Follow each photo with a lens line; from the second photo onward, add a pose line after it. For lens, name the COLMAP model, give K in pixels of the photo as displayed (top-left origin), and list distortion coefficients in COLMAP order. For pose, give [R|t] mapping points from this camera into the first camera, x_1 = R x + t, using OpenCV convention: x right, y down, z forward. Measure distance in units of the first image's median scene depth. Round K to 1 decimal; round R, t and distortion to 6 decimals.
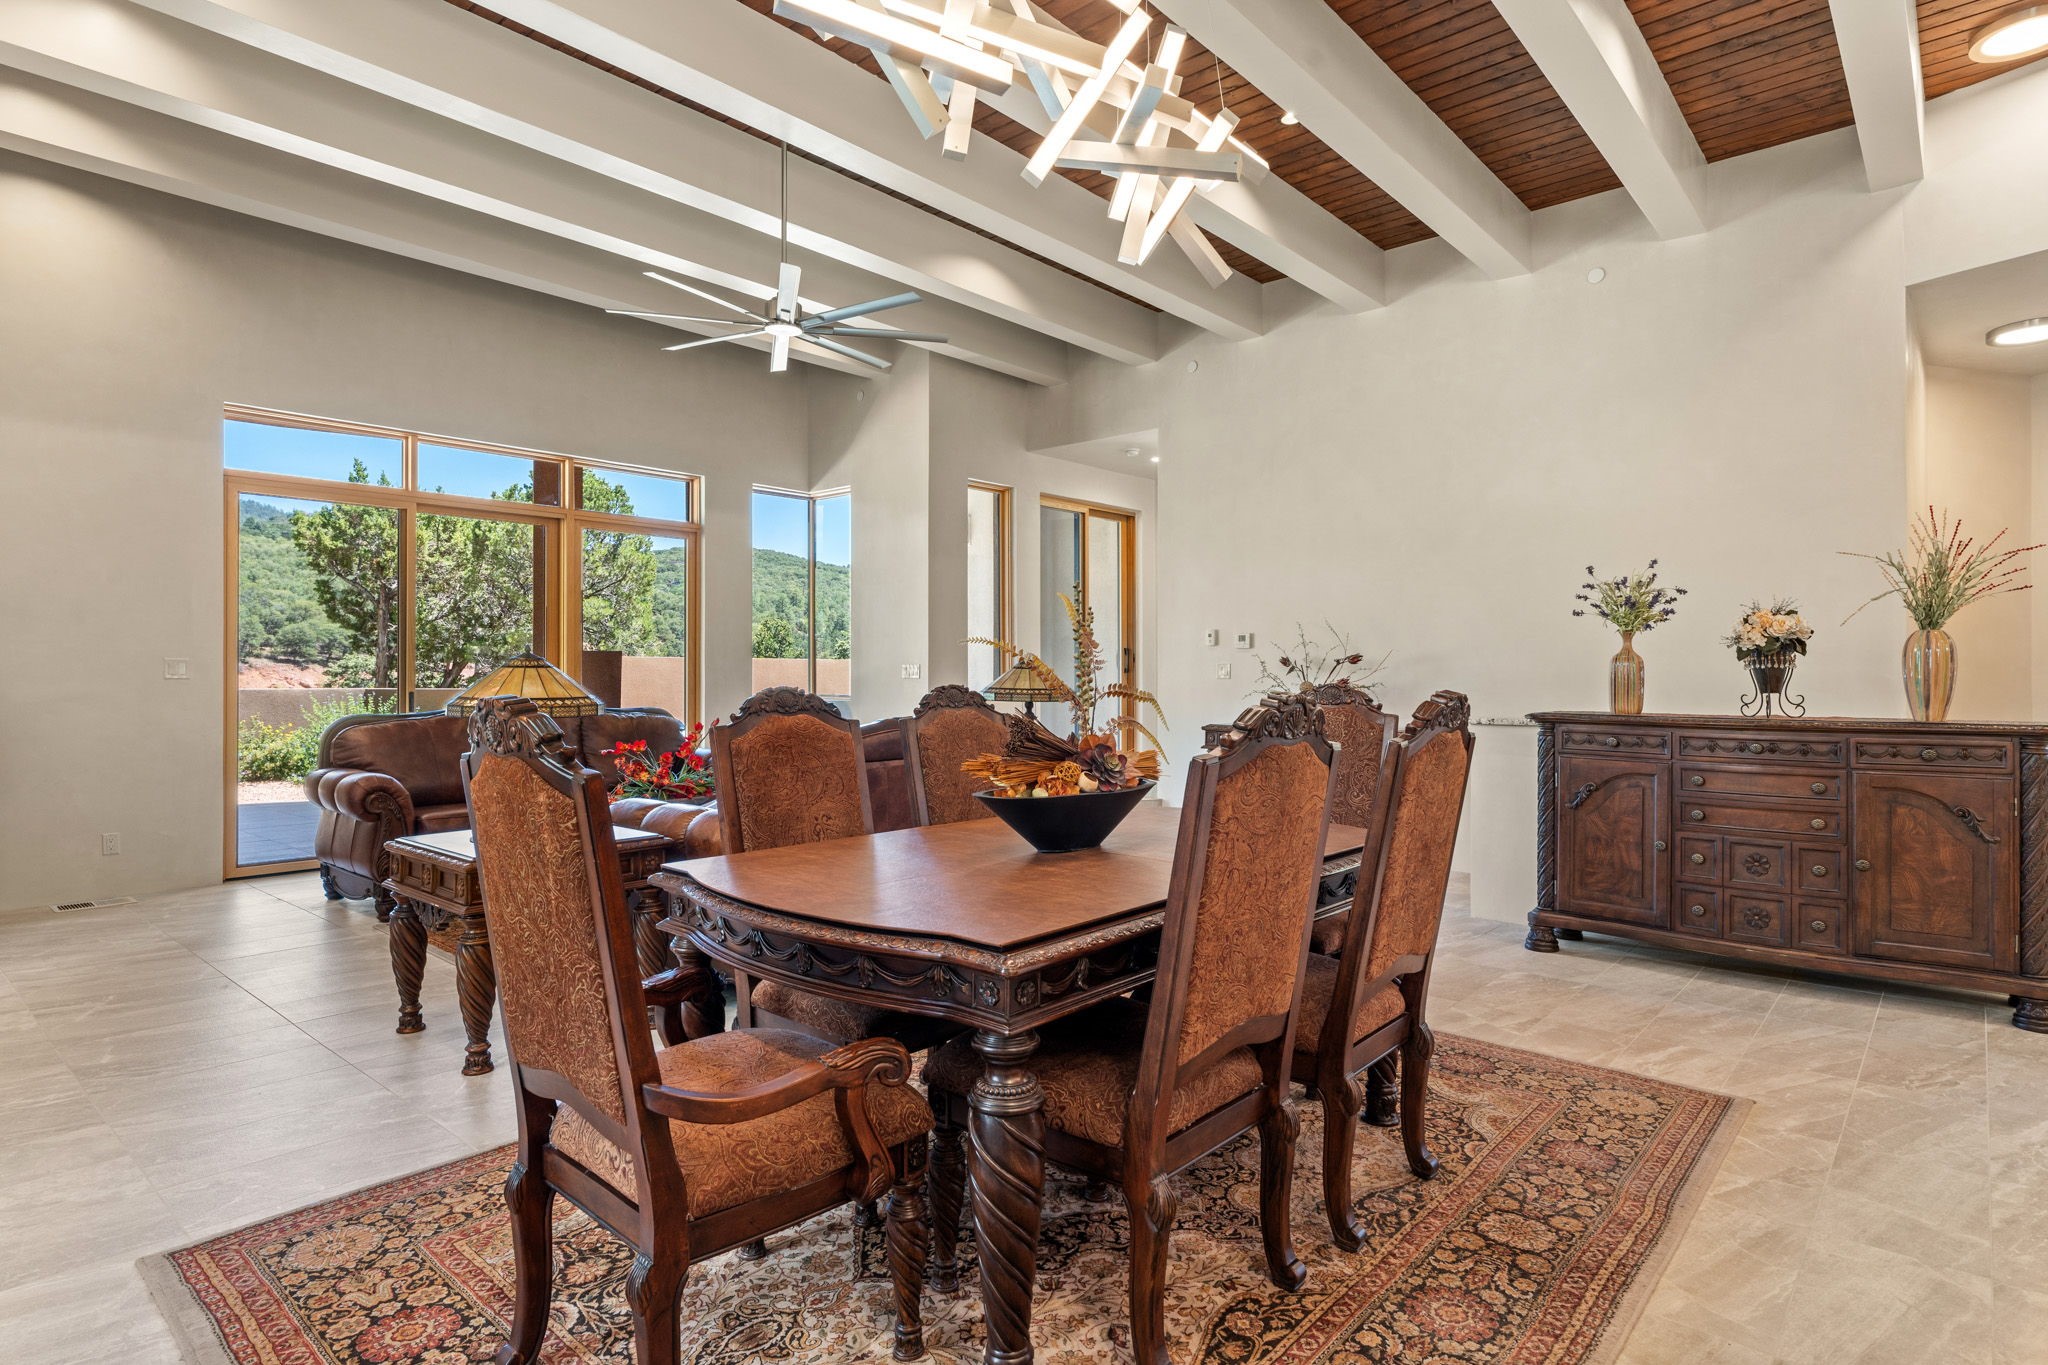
lens RADIAL K [[1032.4, 0, 1026.2], [0, 1032.4, 687.0], [0, 0, 1]] dist [-0.004017, 0.001442]
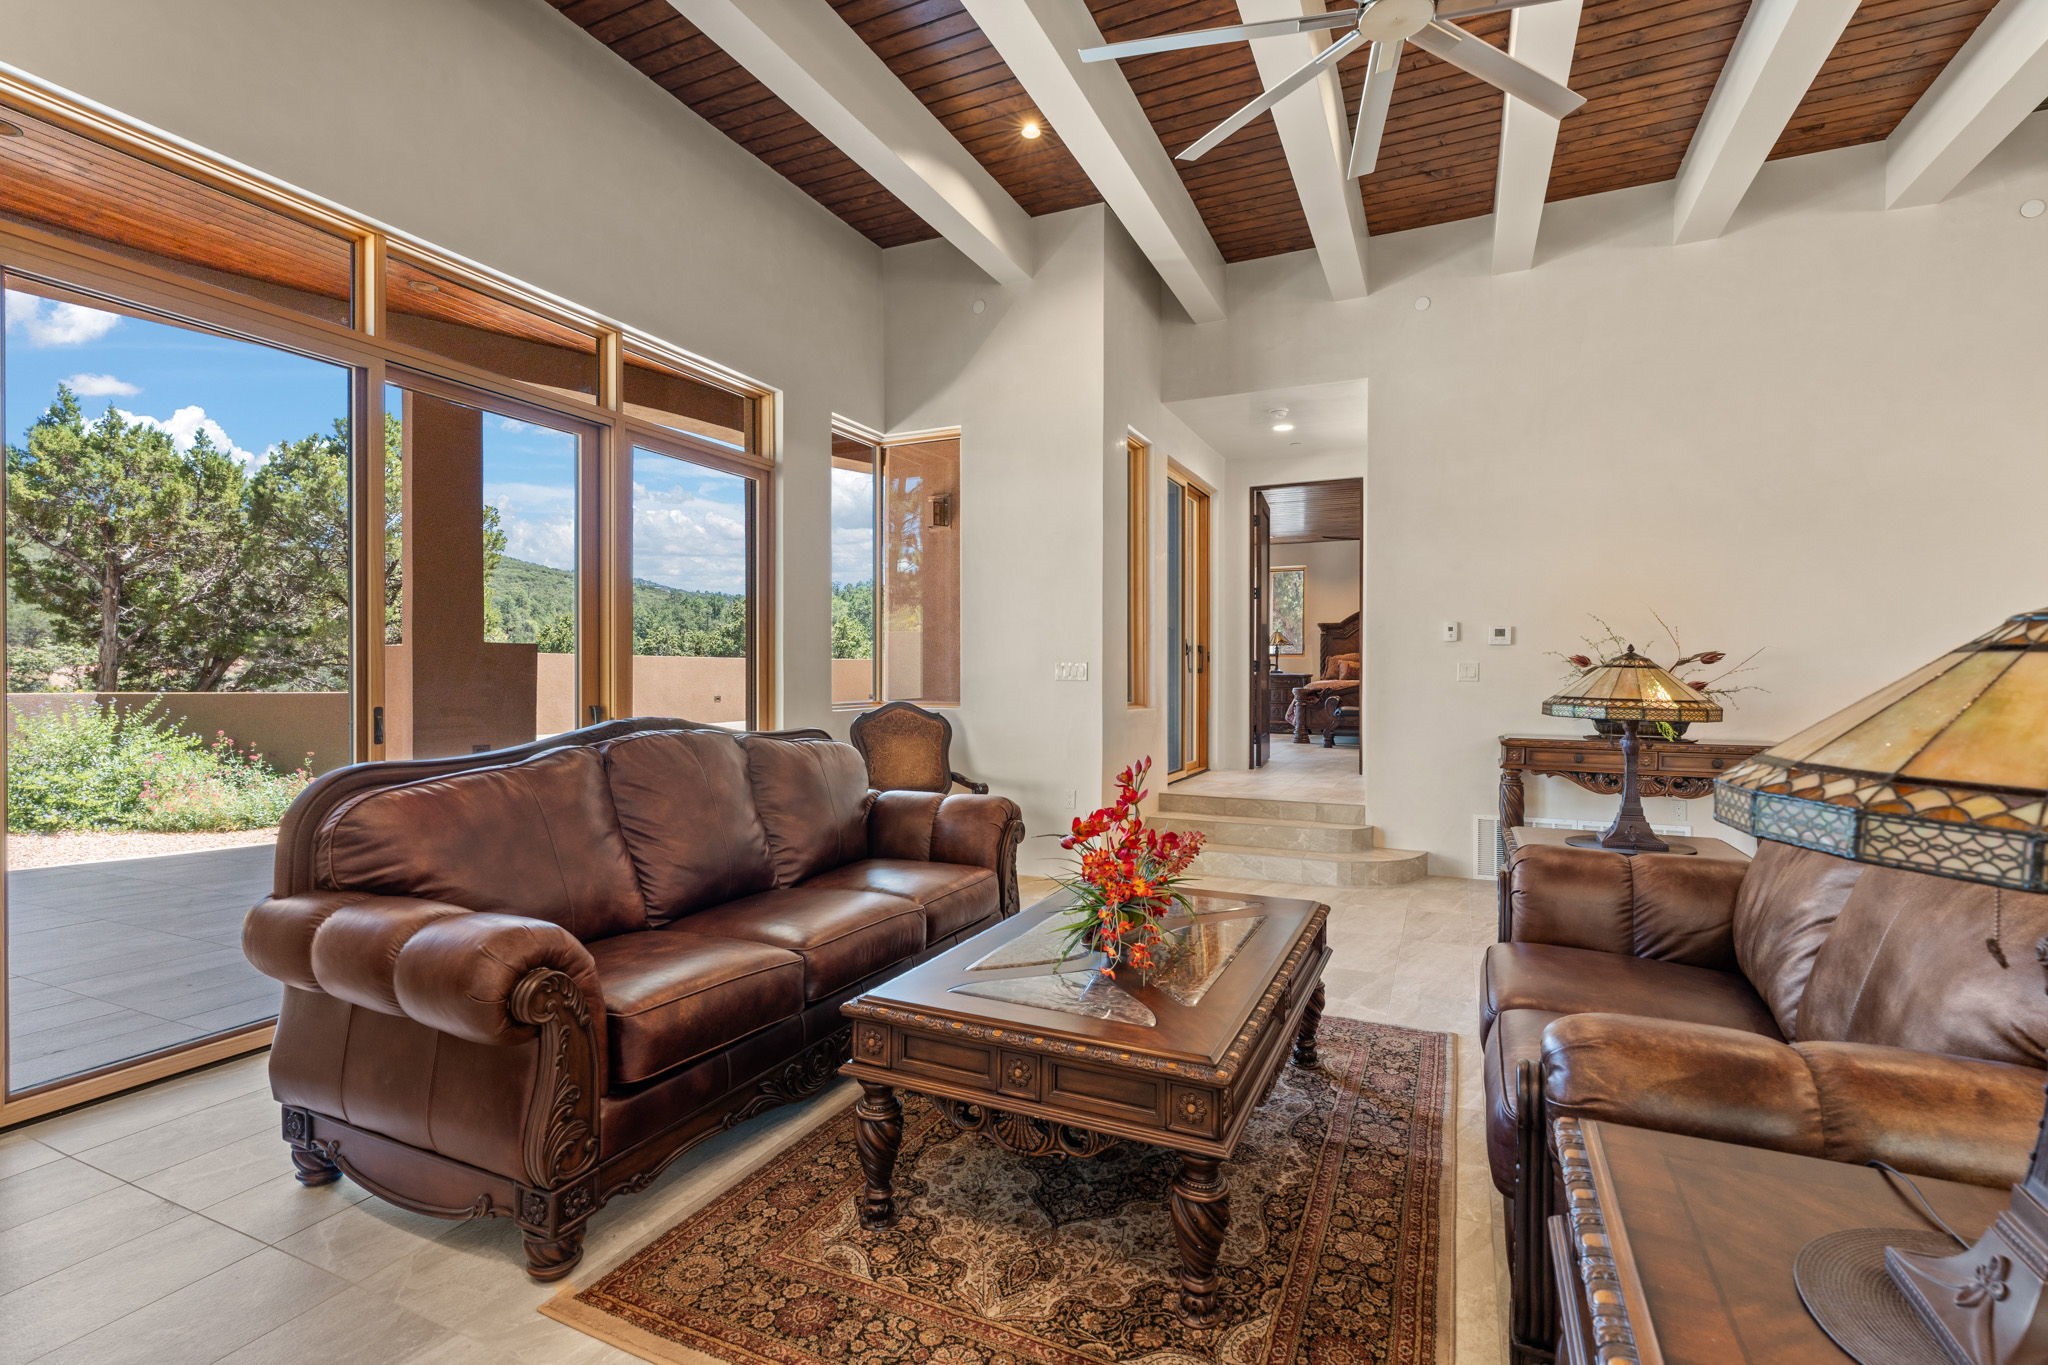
lens RADIAL K [[925.4, 0, 1024.0], [0, 925.4, 682.5], [0, 0, 1]] dist [0.000590, 0.000946]
pose [[0.964718, -0.001932, 0.263279, -0.171203], [0.002637, 0.999994, -0.002324, -0.003150], [-0.263273, 0.002936, 0.964717, 0.188954]]
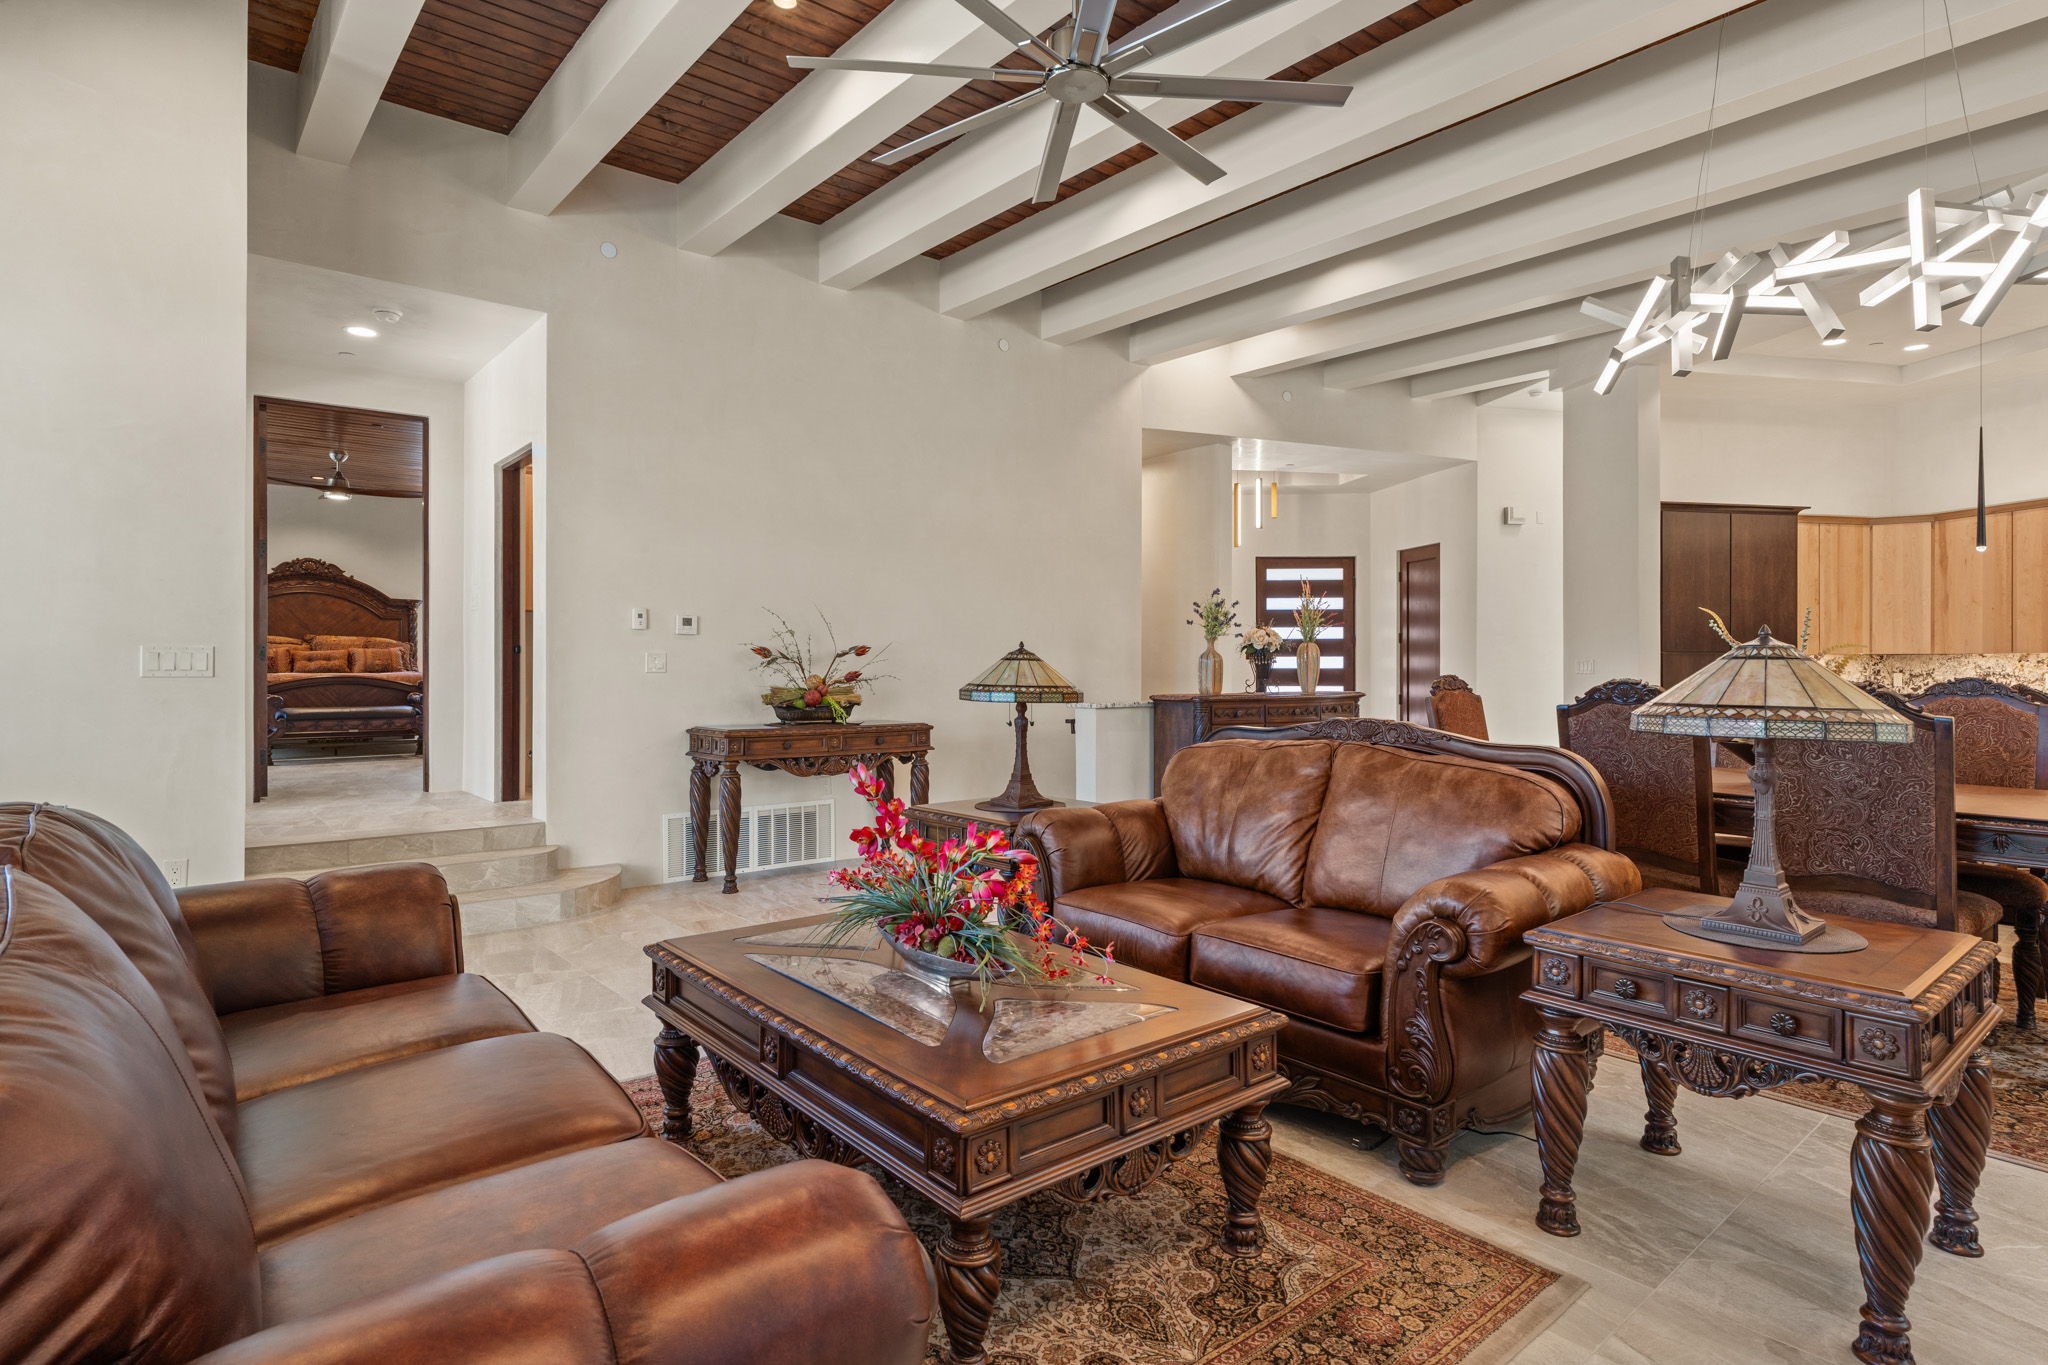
lens RADIAL K [[1066.1, 0, 1027.9], [0, 1066.1, 647.9], [0, 0, 1]] dist [0.027659, 0.000384]
pose [[0.192702, 0.007346, 0.981230, -0.267101], [0.007032, 0.999936, -0.008867, -0.008625], [-0.981232, 0.008608, 0.192638, 0.284419]]
